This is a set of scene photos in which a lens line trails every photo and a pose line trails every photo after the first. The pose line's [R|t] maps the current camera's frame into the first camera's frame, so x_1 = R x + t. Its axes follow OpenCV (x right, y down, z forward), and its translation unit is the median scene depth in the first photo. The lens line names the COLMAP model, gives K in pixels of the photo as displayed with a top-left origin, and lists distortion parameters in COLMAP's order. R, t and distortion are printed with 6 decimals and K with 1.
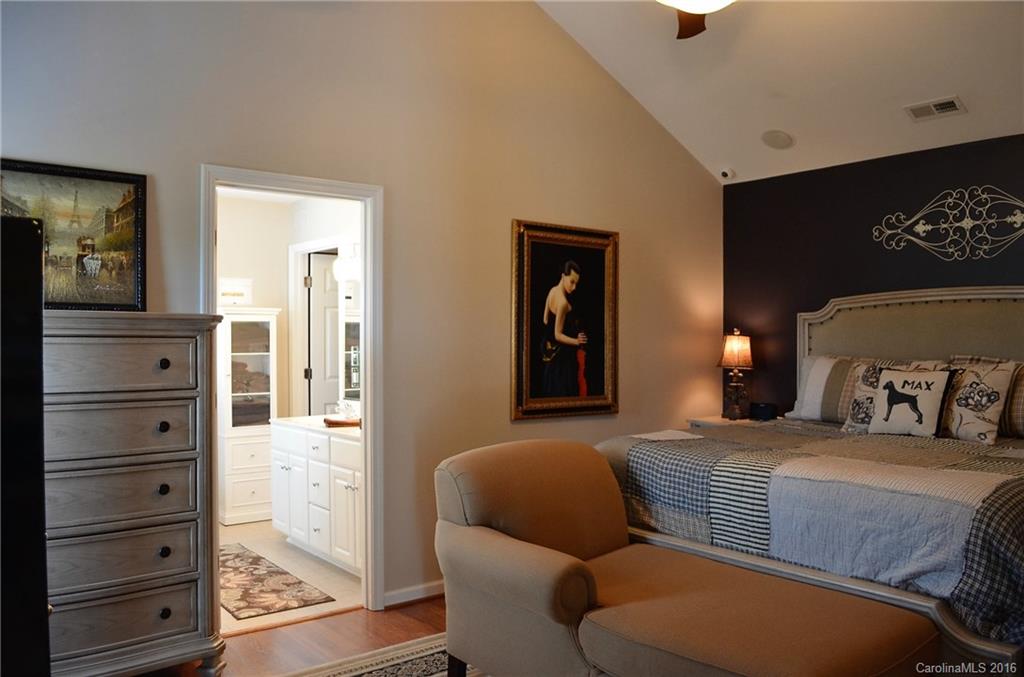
lens RADIAL K [[810.6, 0, 514.5], [0, 810.6, 336.2], [0, 0, 1]] dist [-0.085591, 0.022469]
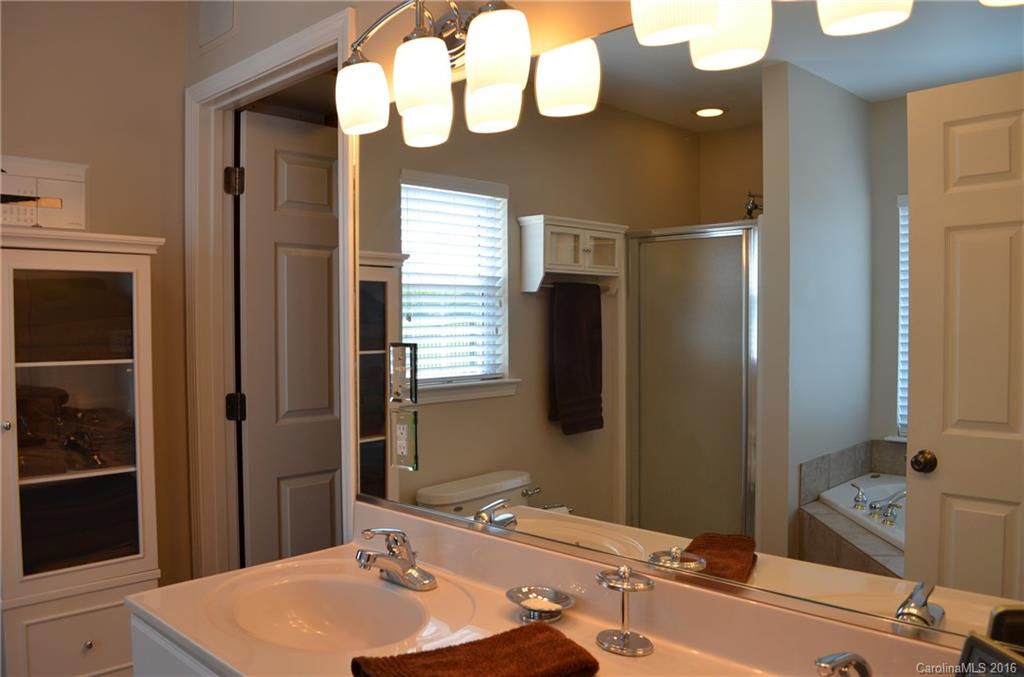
lens RADIAL K [[810.6, 0, 509.2], [0, 810.6, 339.7], [0, 0, 1]] dist [-0.085591, 0.022469]
pose [[0.994587, -0.009783, 0.103443, -0.162401], [0.008803, 0.999912, 0.009922, 0.009443], [-0.103531, -0.008958, 0.994586, 0.590285]]
